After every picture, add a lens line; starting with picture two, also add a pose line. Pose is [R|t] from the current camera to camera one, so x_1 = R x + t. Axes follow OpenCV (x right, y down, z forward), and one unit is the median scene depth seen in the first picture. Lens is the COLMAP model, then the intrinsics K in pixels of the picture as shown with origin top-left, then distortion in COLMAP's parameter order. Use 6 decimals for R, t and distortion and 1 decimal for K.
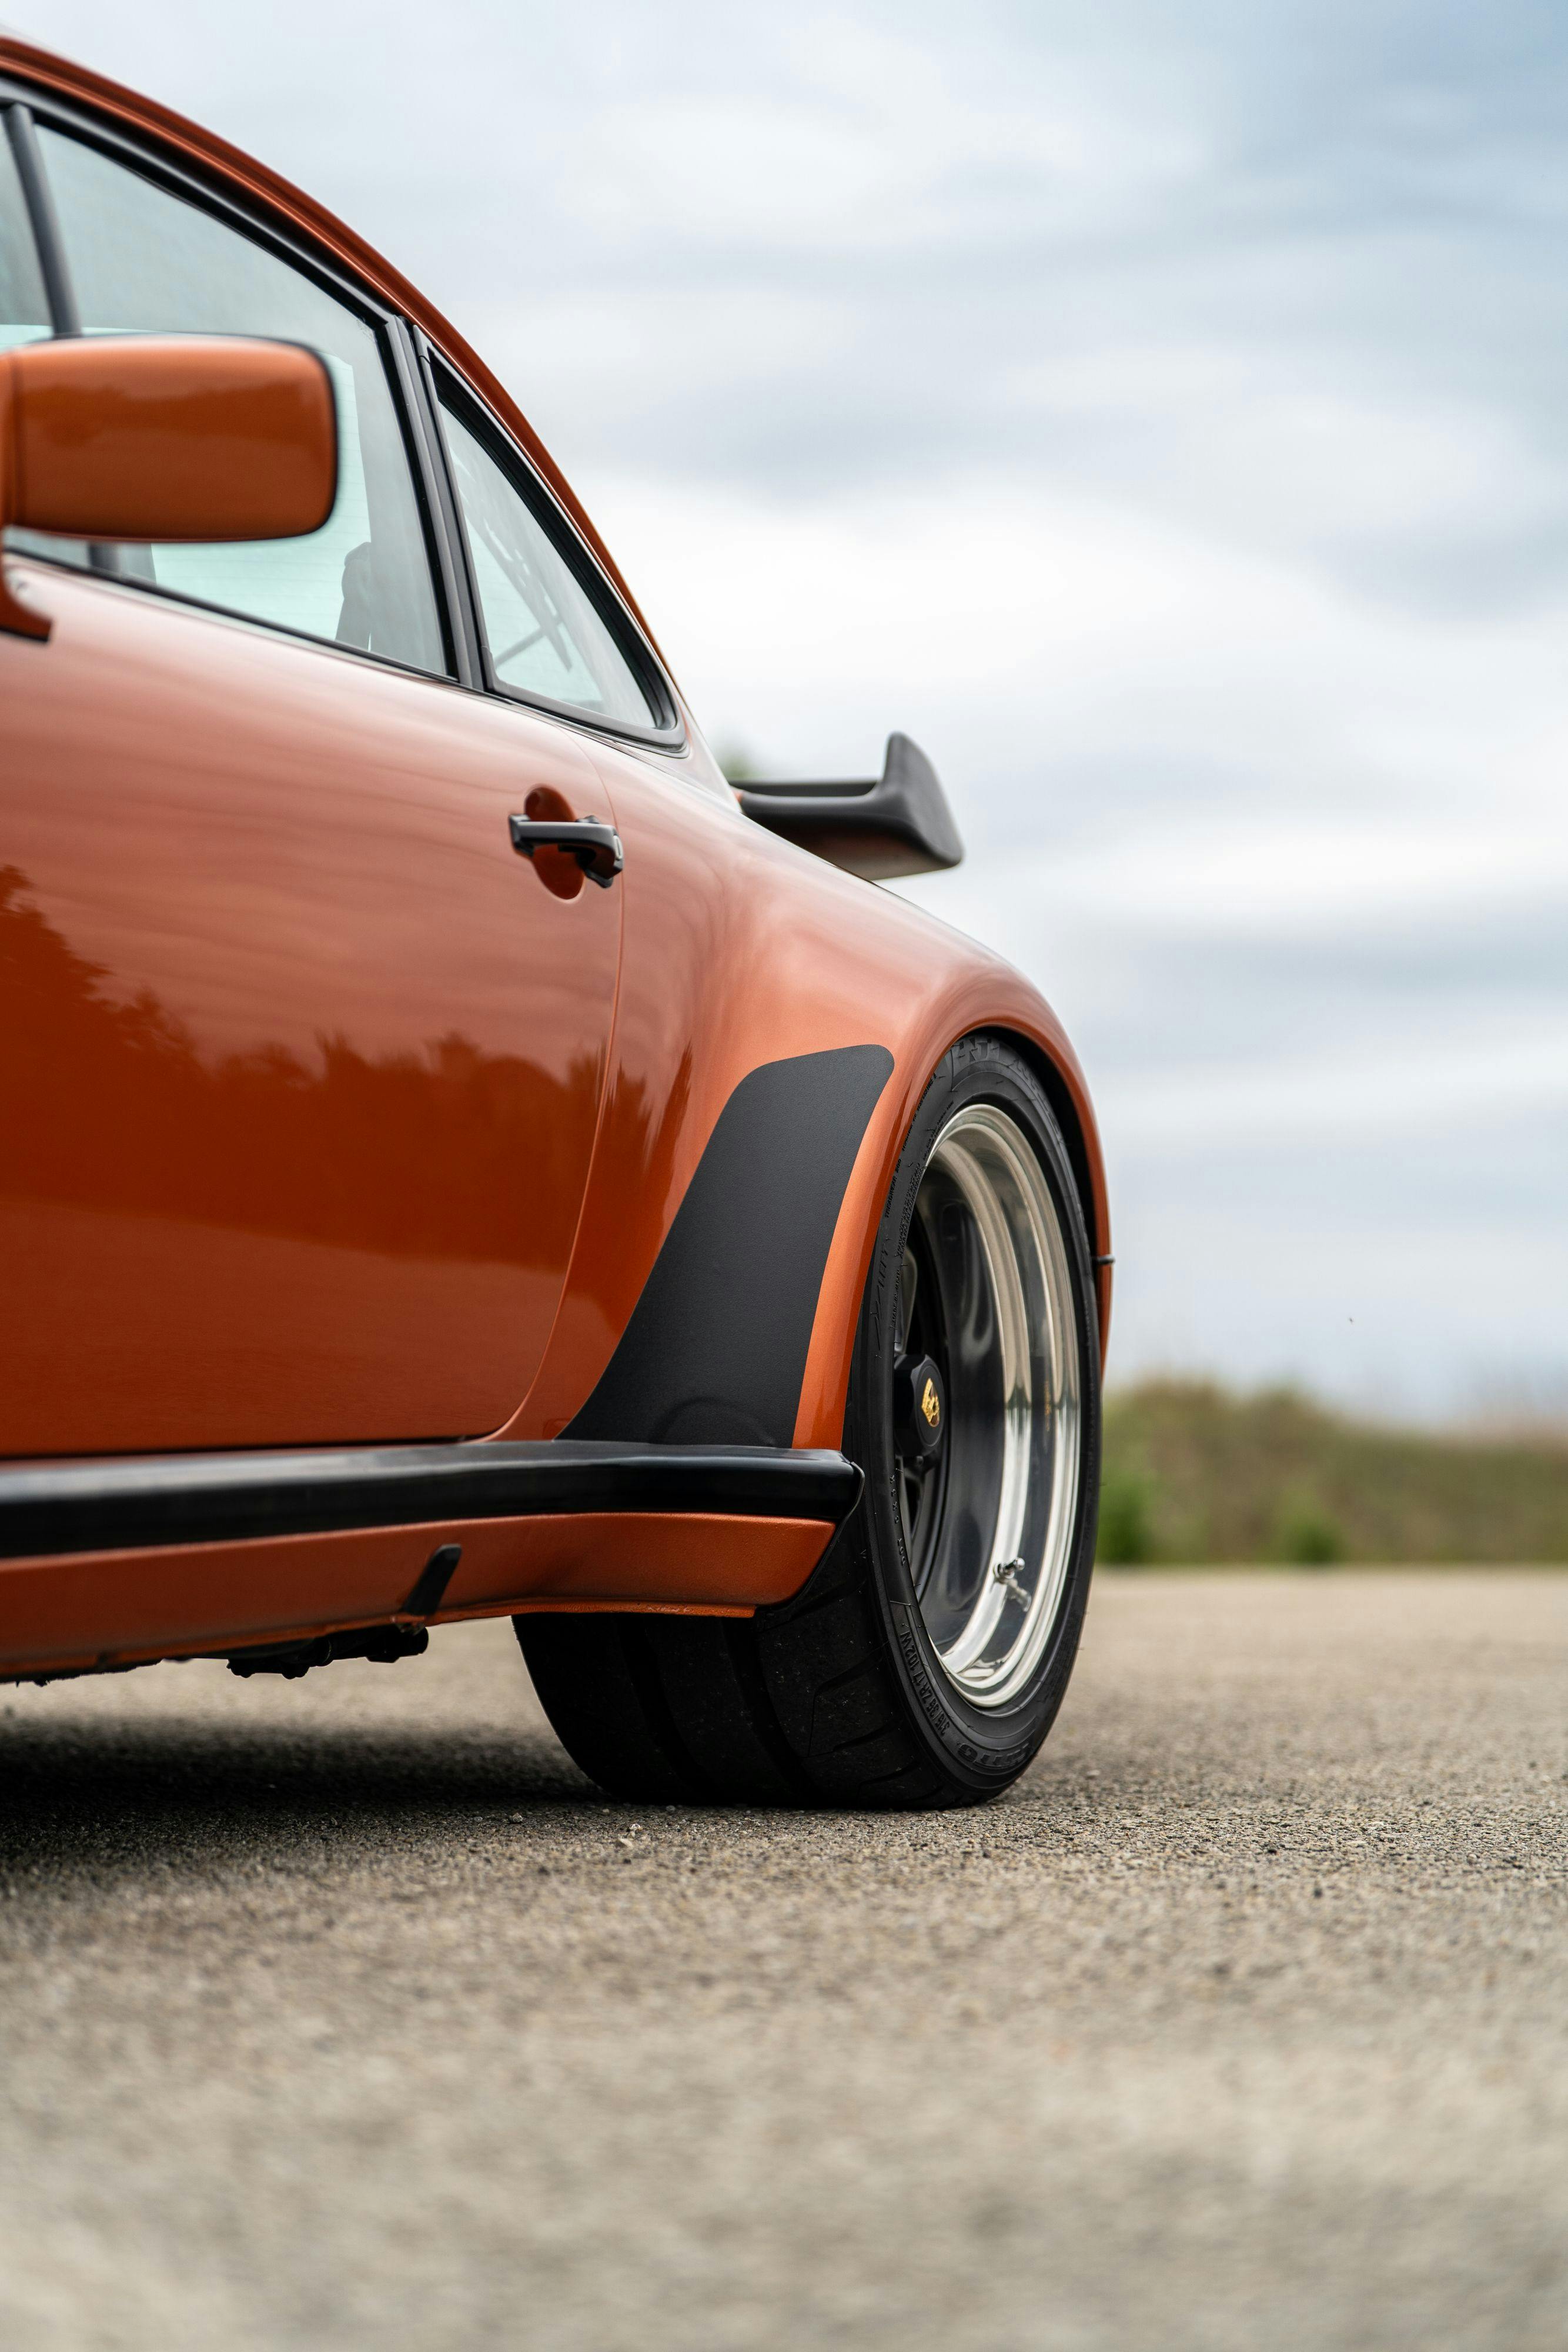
lens RADIAL K [[6869.1, 0, 783.8], [0, 6869.1, 1177.5], [0, 0, 1]] dist [0.781018, 0.153158]
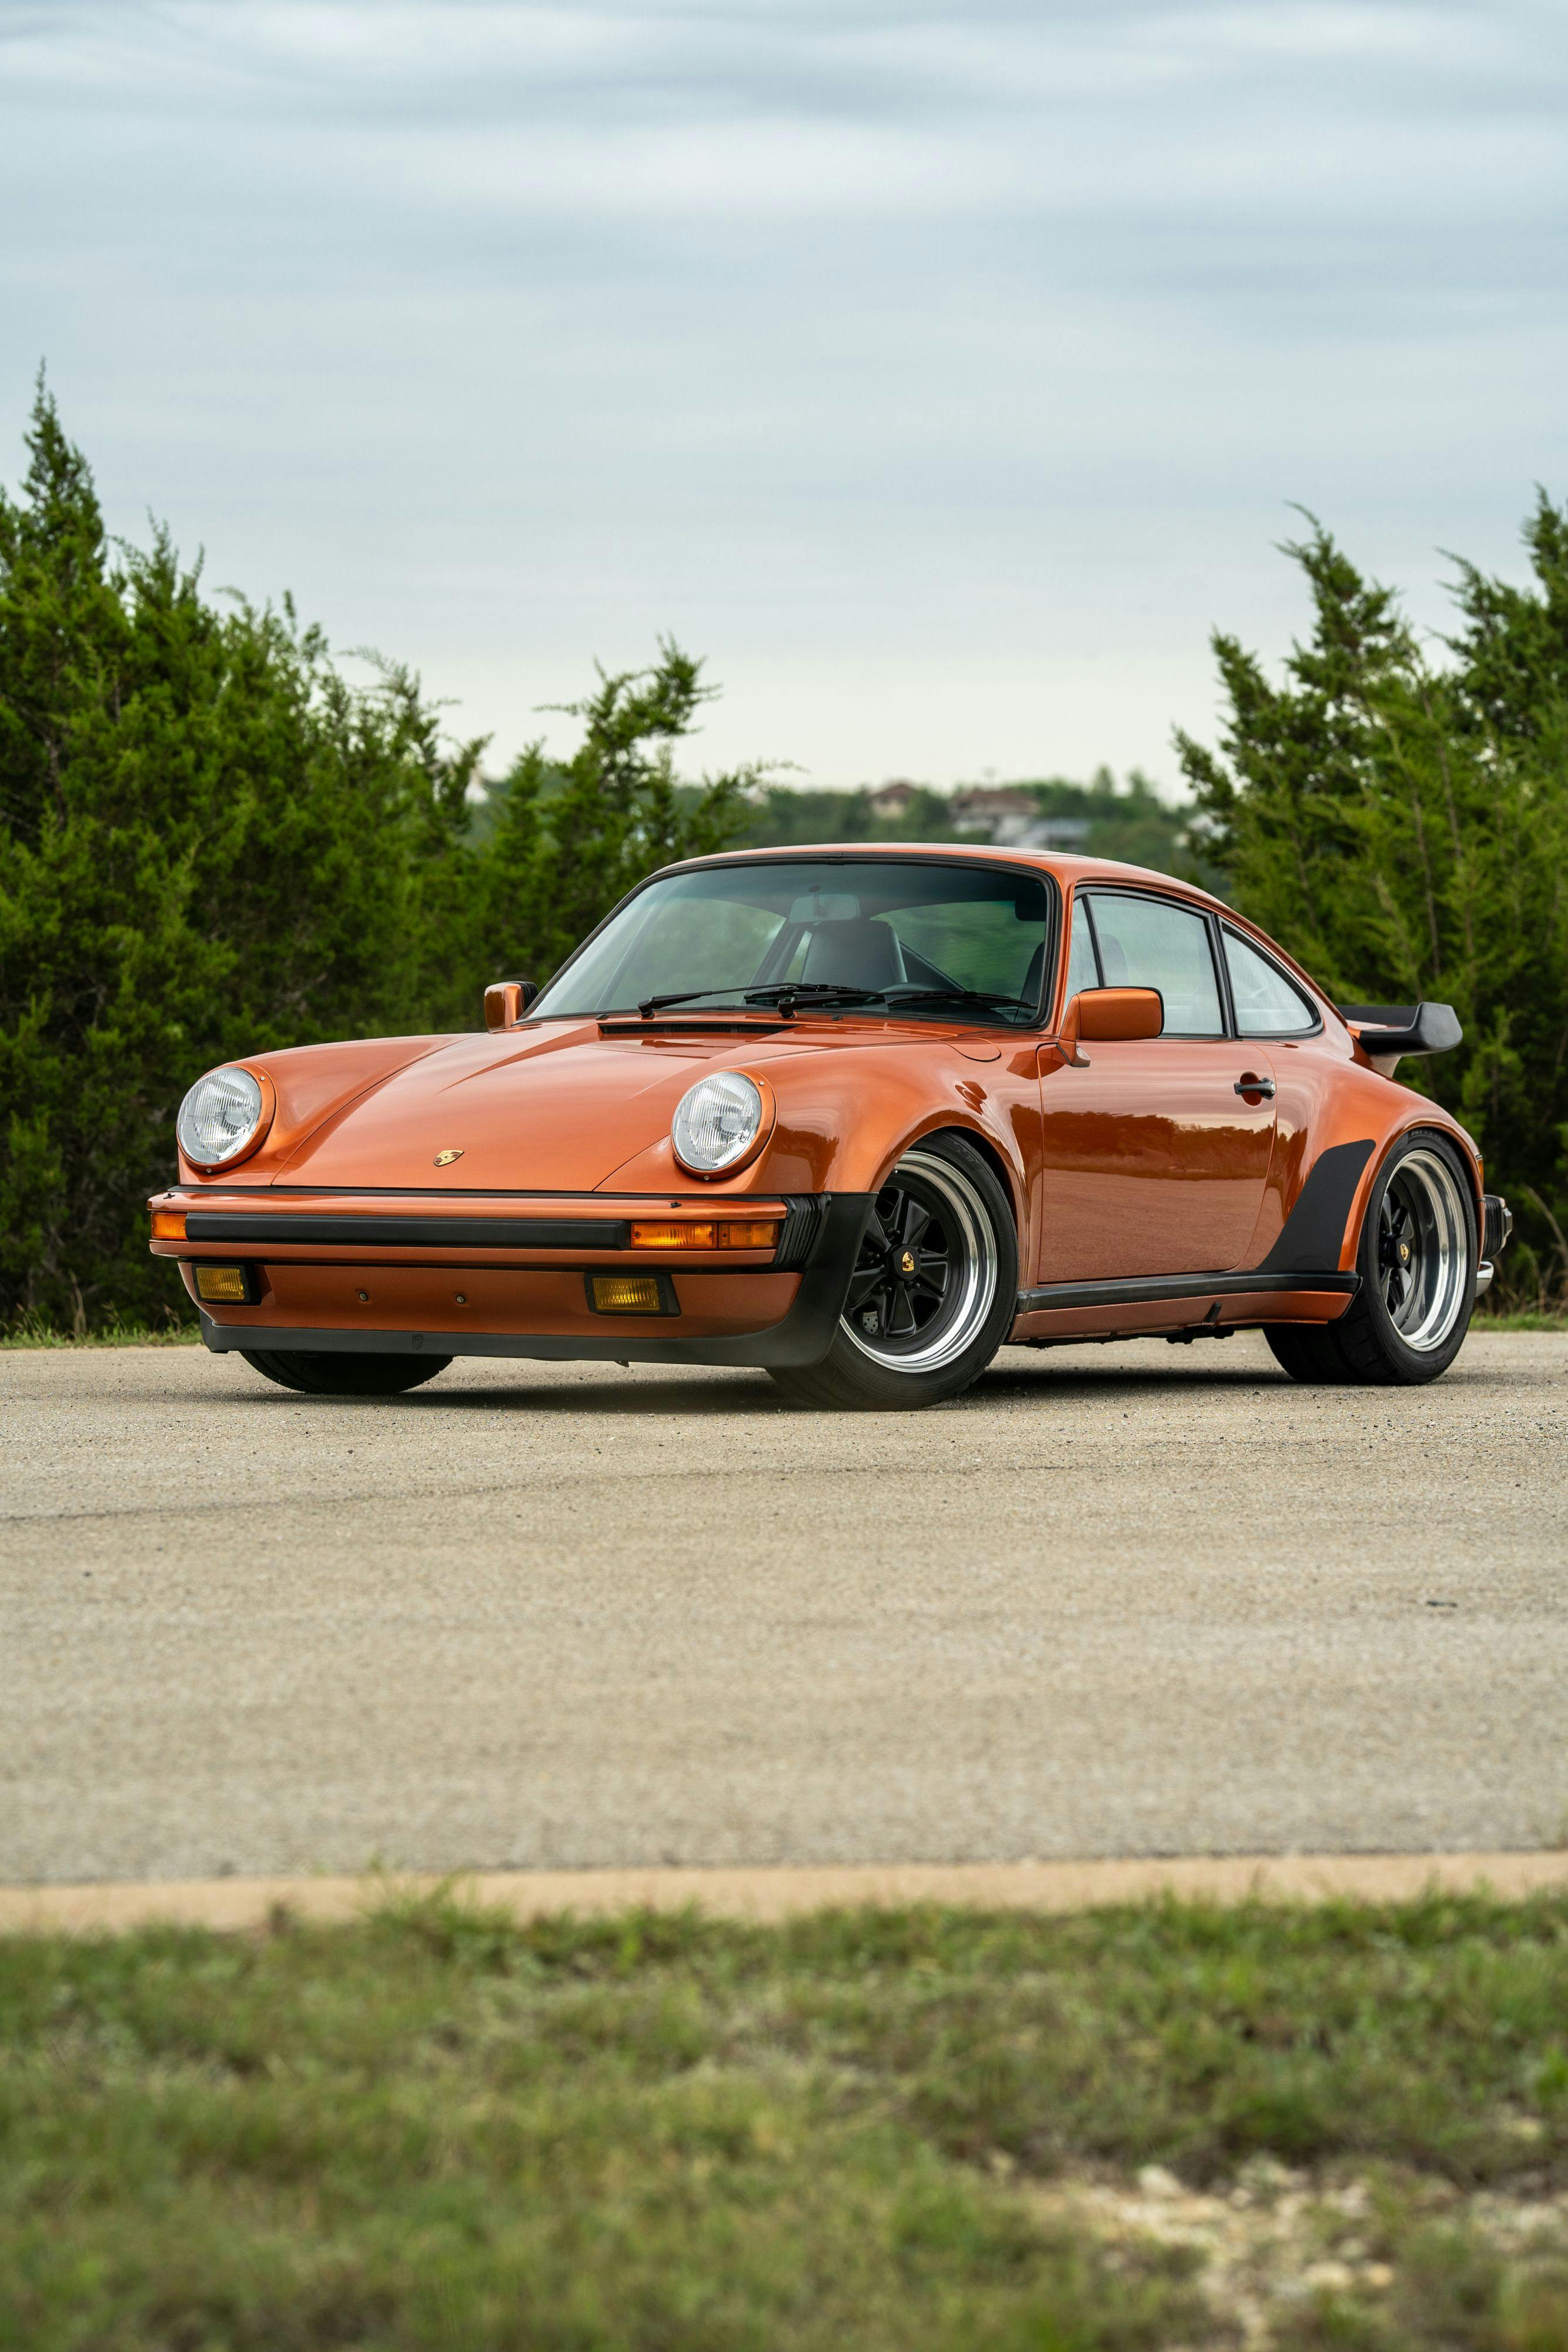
lens RADIAL K [[12105.1, 0, 783.8], [0, 12105.1, 1174.1], [0, 0, 1]] dist [0.660285, 3.134962]
pose [[0.986321, -0.012055, -0.164397, 0.621210], [0.019609, 0.998821, 0.044403, -0.239638], [0.163668, -0.047020, 0.985394, -4.224607]]
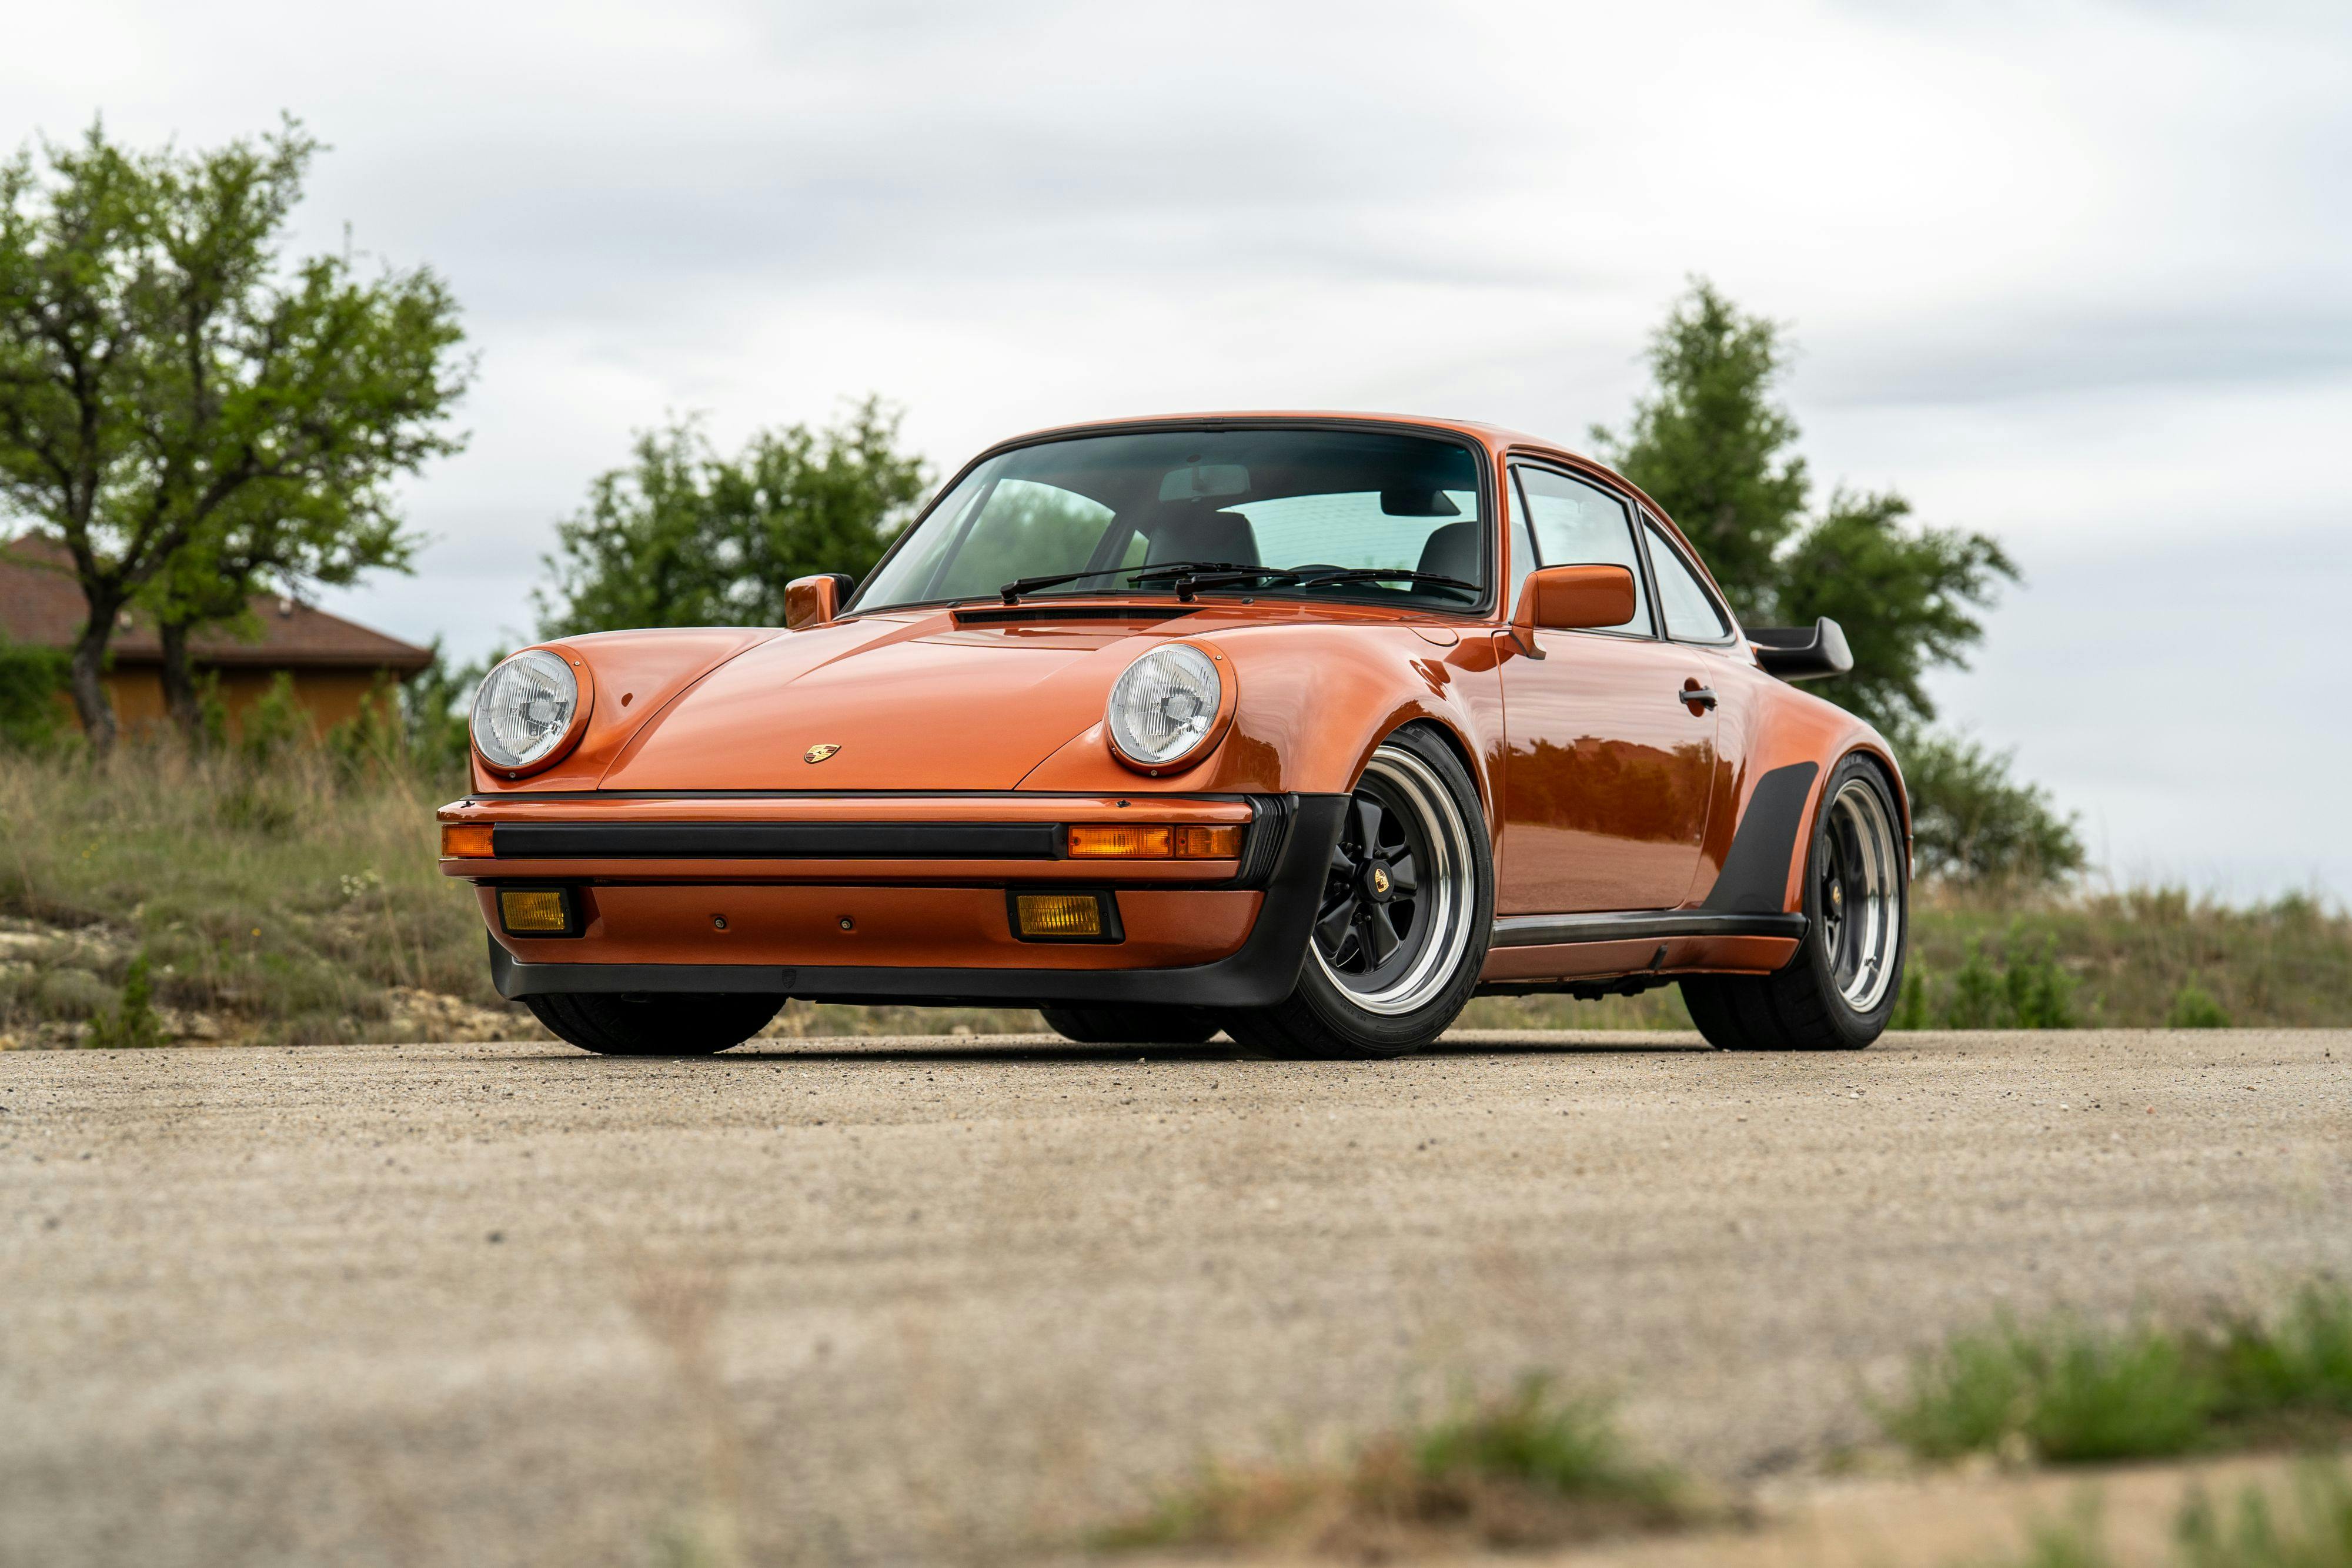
lens RADIAL K [[8975.9, 0, 1174.9], [0, 8975.9, 778.8], [0, 0, 1]] dist [0.646737, -1.511862]
pose [[0.997741, -0.017596, -0.064832, -0.006507], [0.018584, 0.999720, 0.014670, -0.065130], [0.064556, -0.015842, 0.997788, -2.380603]]
